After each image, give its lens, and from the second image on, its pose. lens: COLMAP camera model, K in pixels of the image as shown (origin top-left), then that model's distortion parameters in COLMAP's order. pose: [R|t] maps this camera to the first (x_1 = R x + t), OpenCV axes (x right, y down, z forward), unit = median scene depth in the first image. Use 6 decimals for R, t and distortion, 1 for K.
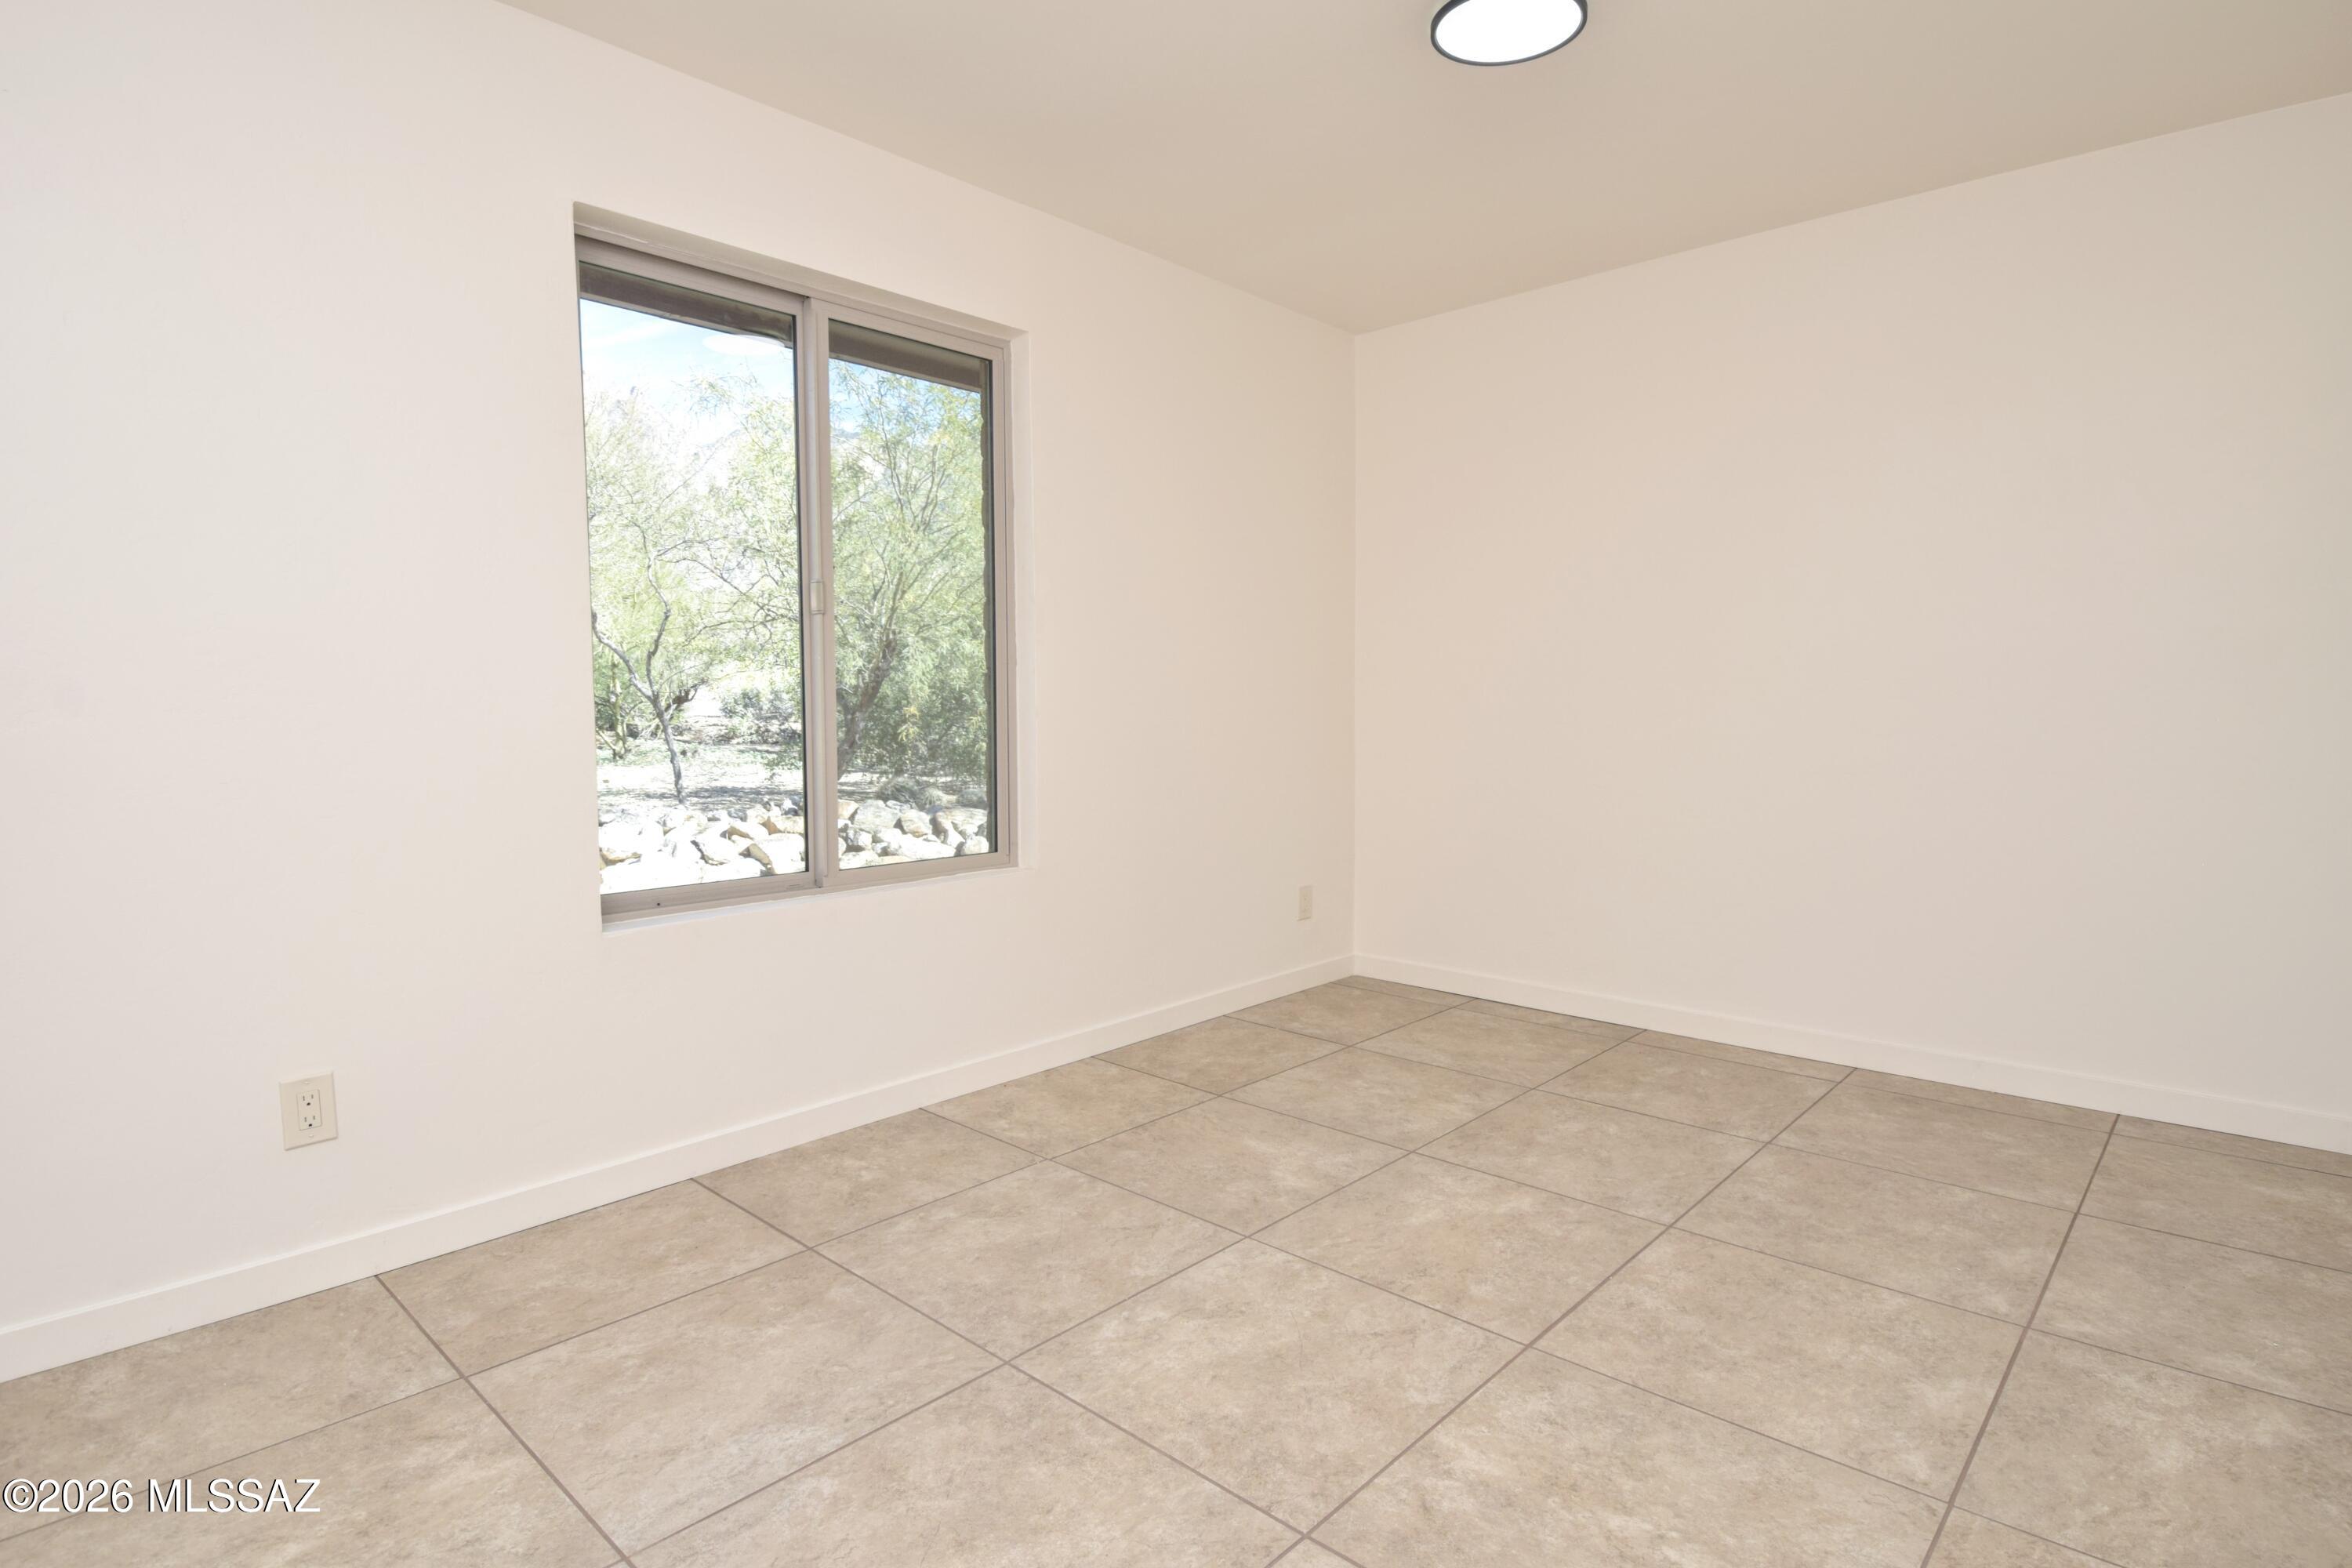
lens RADIAL K [[1202.3, 0, 1203.6], [0, 1202.3, 772.6], [0, 0, 1]] dist [0.027388, -0.028358]
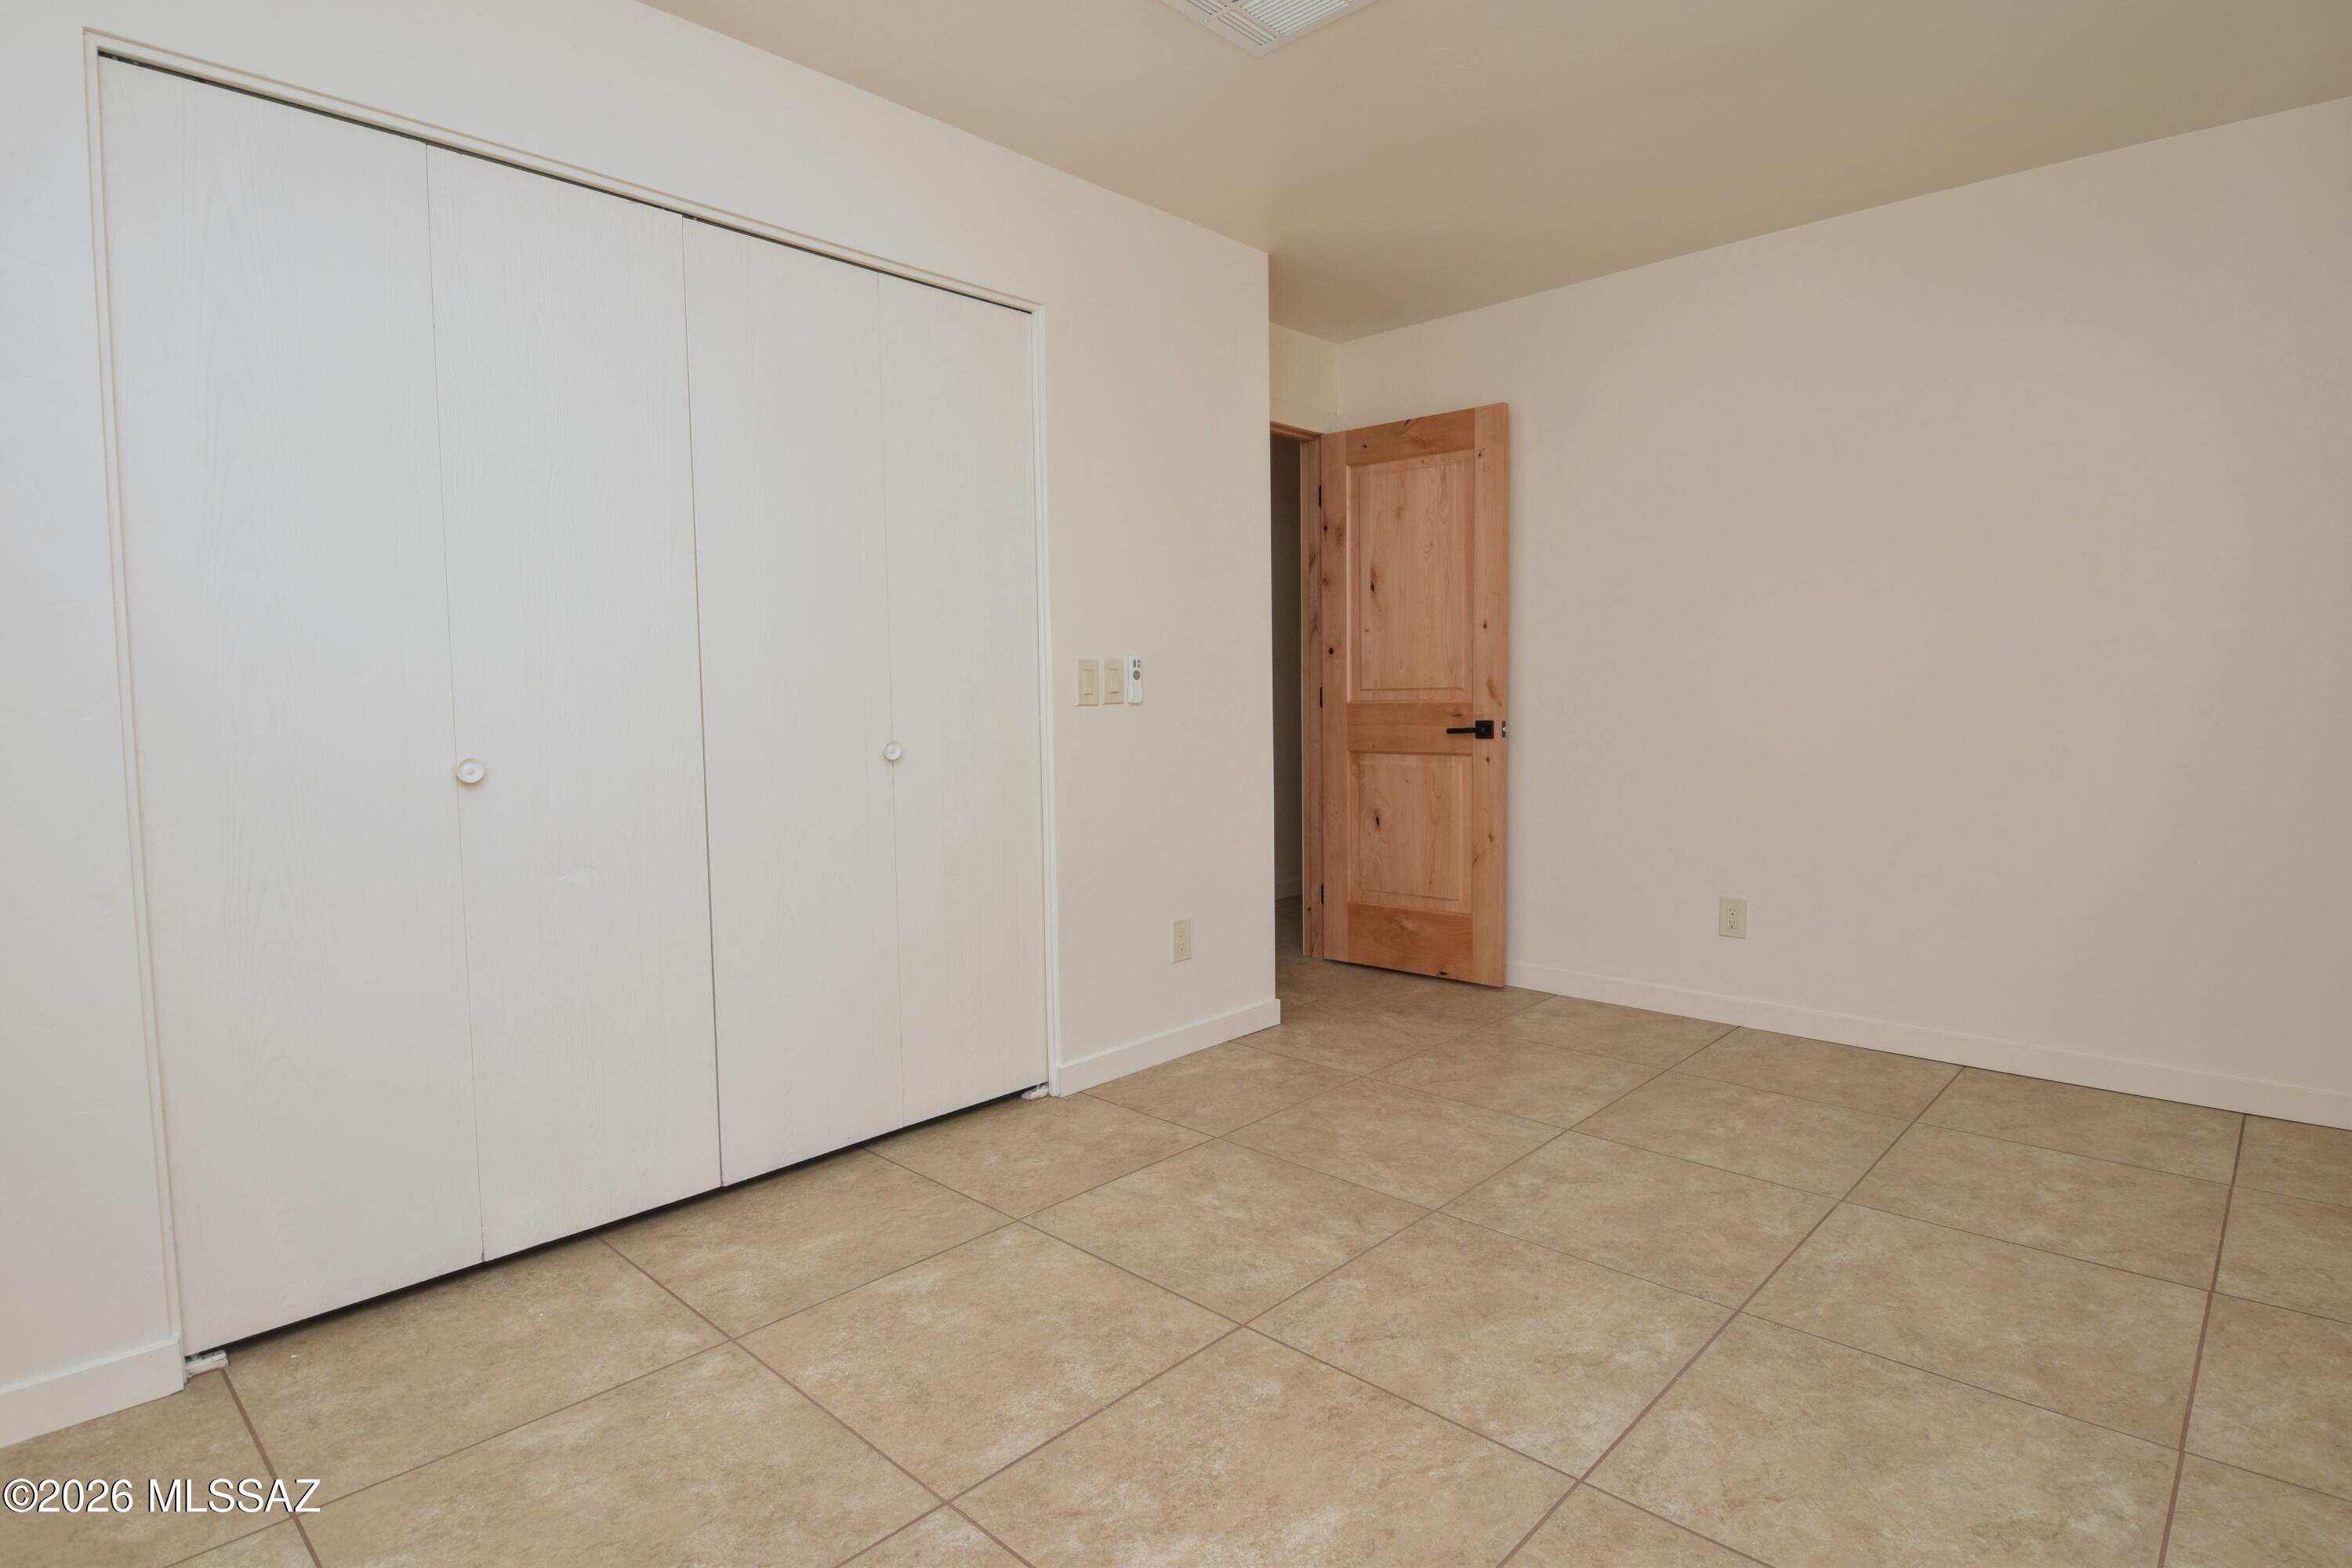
lens RADIAL K [[1202.3, 0, 1203.6], [0, 1202.3, 772.6], [0, 0, 1]] dist [0.027388, -0.028358]
pose [[-0.999836, 0.013890, 0.011590, 0.280735], [0.015274, 0.991476, 0.129394, -0.123993], [-0.009694, 0.129550, -0.991525, 1.935183]]
